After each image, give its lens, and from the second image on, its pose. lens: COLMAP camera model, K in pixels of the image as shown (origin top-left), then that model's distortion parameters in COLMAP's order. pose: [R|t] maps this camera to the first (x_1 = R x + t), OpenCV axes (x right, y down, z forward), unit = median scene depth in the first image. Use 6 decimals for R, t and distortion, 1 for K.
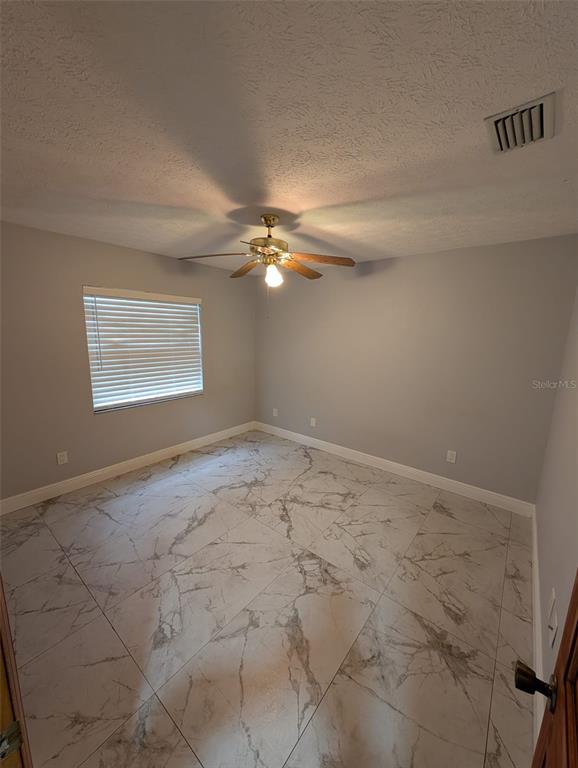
lens RADIAL K [[295.1, 0, 284.5], [0, 295.1, 383.4], [0, 0, 1]] dist [0.013772, -0.006589]
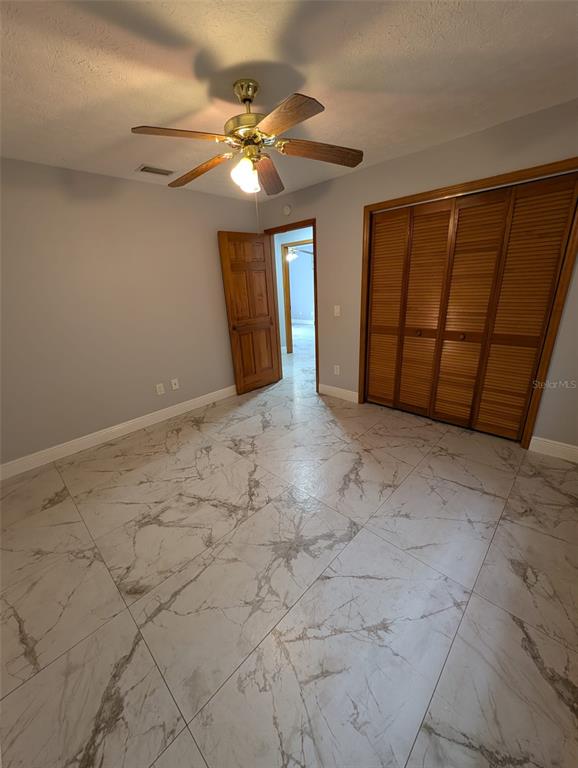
lens RADIAL K [[295.1, 0, 284.5], [0, 295.1, 383.4], [0, 0, 1]] dist [0.013772, -0.006589]
pose [[-0.995367, -0.000532, 0.096147, -0.157803], [0.047662, 0.865742, 0.498217, -0.213615], [-0.083503, 0.500491, -0.861705, 1.467989]]
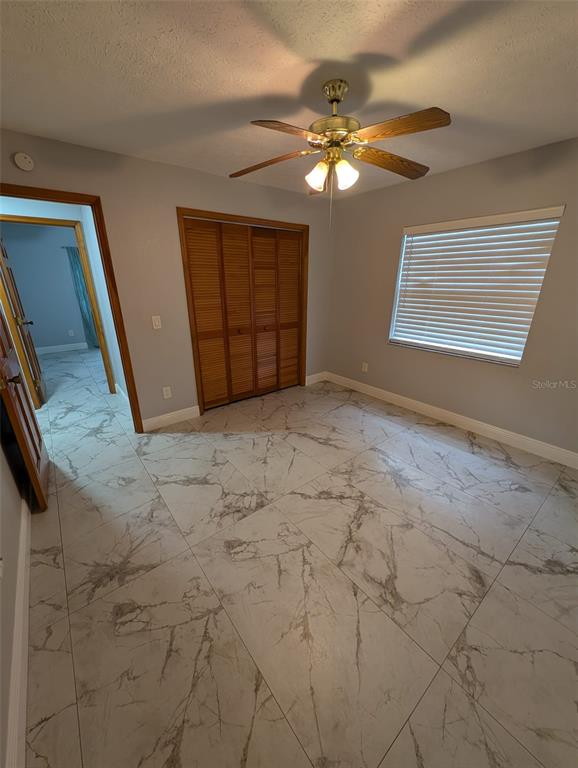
lens RADIAL K [[295.1, 0, 284.5], [0, 295.1, 383.4], [0, 0, 1]] dist [0.013772, -0.006589]
pose [[-0.216308, 0.309030, -0.926127, 0.642525], [-0.182401, 0.919092, 0.349285, -0.094653], [0.959135, 0.244479, -0.142440, 0.857771]]
